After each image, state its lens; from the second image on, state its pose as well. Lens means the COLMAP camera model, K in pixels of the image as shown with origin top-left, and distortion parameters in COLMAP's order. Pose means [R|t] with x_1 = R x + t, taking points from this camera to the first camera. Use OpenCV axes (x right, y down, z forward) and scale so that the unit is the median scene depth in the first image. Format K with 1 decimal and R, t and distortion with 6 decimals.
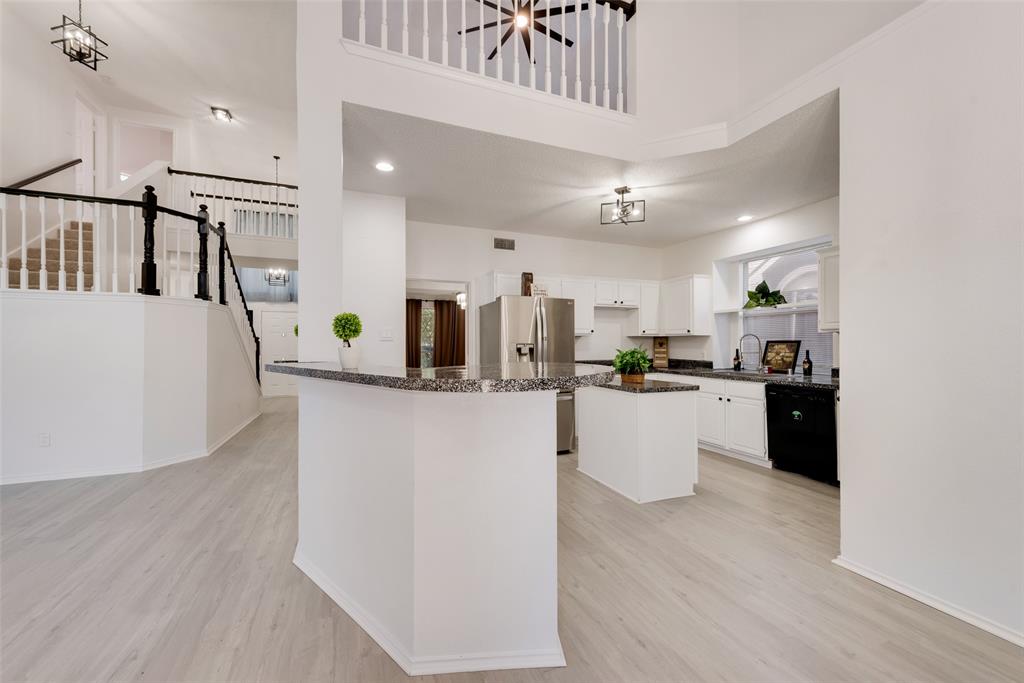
lens RADIAL K [[403.8, 0, 509.3], [0, 403.8, 343.0], [0, 0, 1]] dist [0.002265, -0.001065]
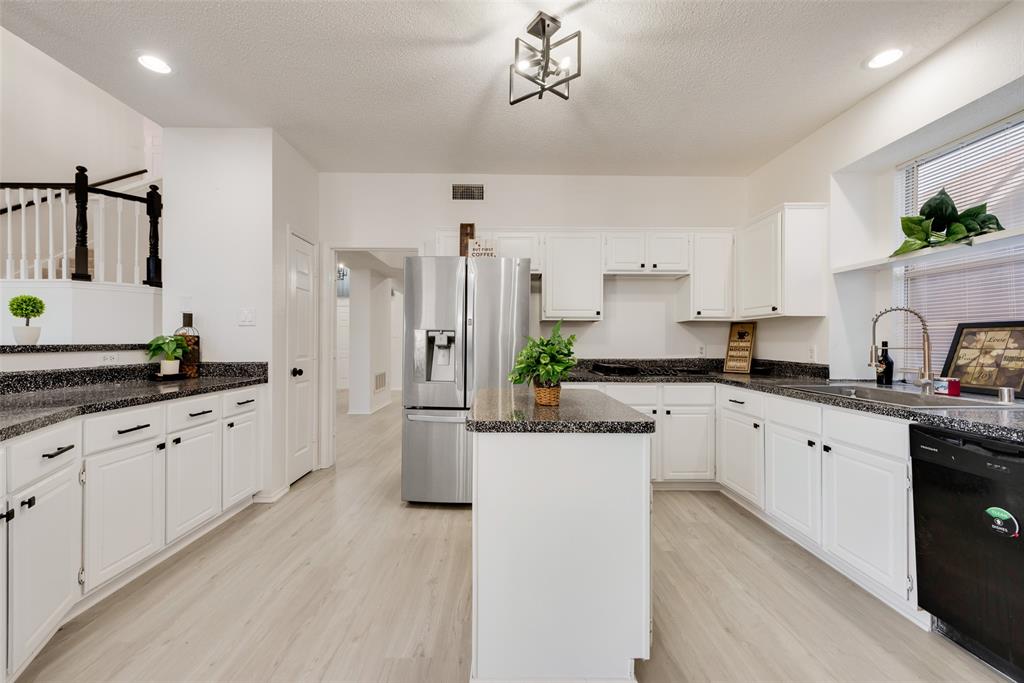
lens RADIAL K [[403.8, 0, 511.7], [0, 403.8, 342.6], [0, 0, 1]] dist [0.002265, -0.001065]
pose [[0.933390, 0.004249, -0.358838, 0.335710], [-0.003160, 0.999988, 0.003622, 0.016908], [0.358849, -0.002247, 0.933393, 0.394701]]
